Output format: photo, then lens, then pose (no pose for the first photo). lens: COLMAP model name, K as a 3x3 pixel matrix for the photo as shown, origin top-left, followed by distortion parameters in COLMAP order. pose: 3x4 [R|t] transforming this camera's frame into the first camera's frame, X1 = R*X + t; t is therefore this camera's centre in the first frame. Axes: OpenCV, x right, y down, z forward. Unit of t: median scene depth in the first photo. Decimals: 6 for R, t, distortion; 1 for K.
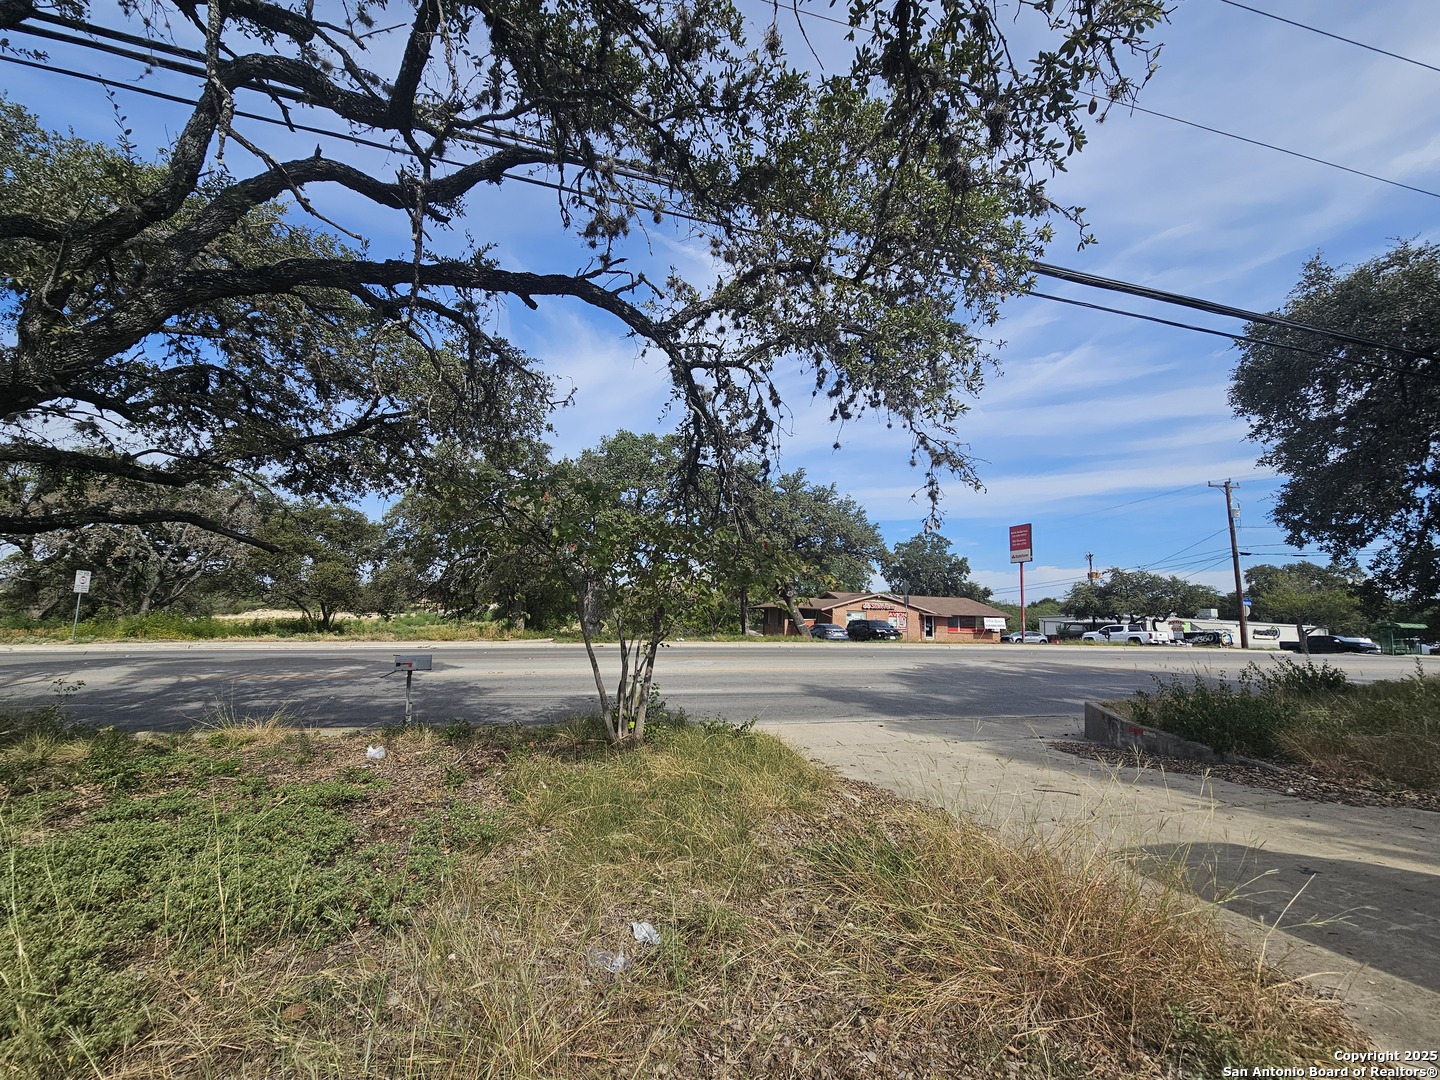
lens RADIAL K [[586.0, 0, 720.0], [0, 586.0, 540.0], [0, 0, 1]] dist [0.000286, 0.000053]
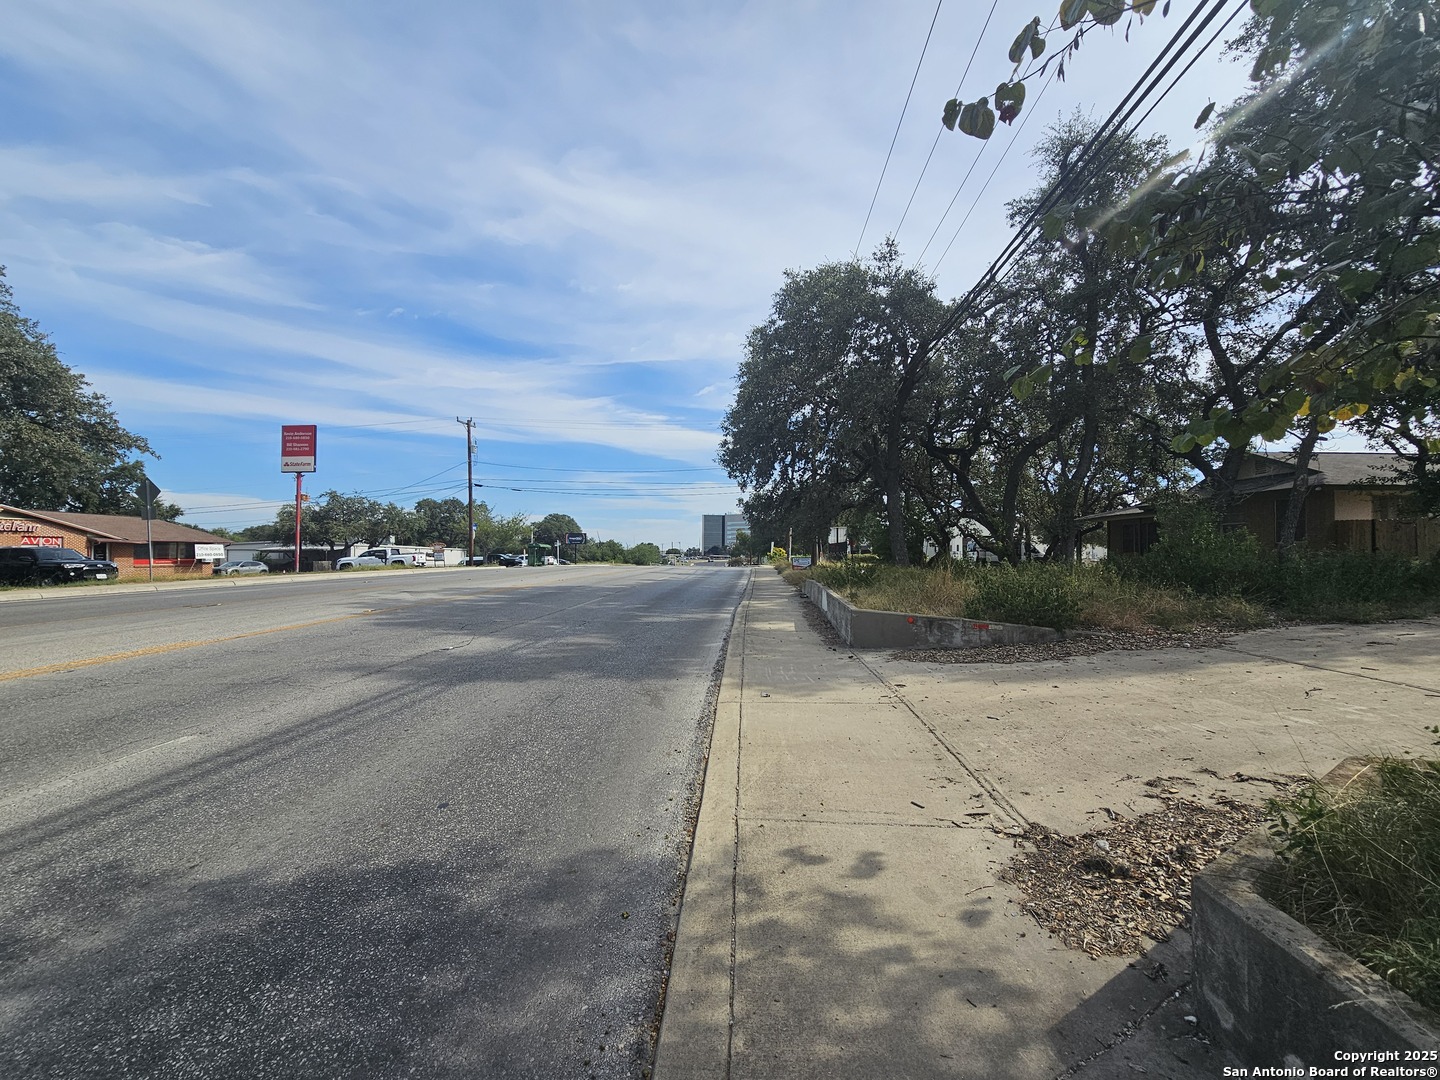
lens RADIAL K [[586.0, 0, 720.0], [0, 586.0, 540.0], [0, 0, 1]] dist [0.000286, 0.000053]
pose [[0.303980, -0.007477, 0.952649, -0.050860], [-0.107739, 0.993284, 0.042174, 0.024951], [-0.946567, -0.115457, 0.301133, 0.153375]]
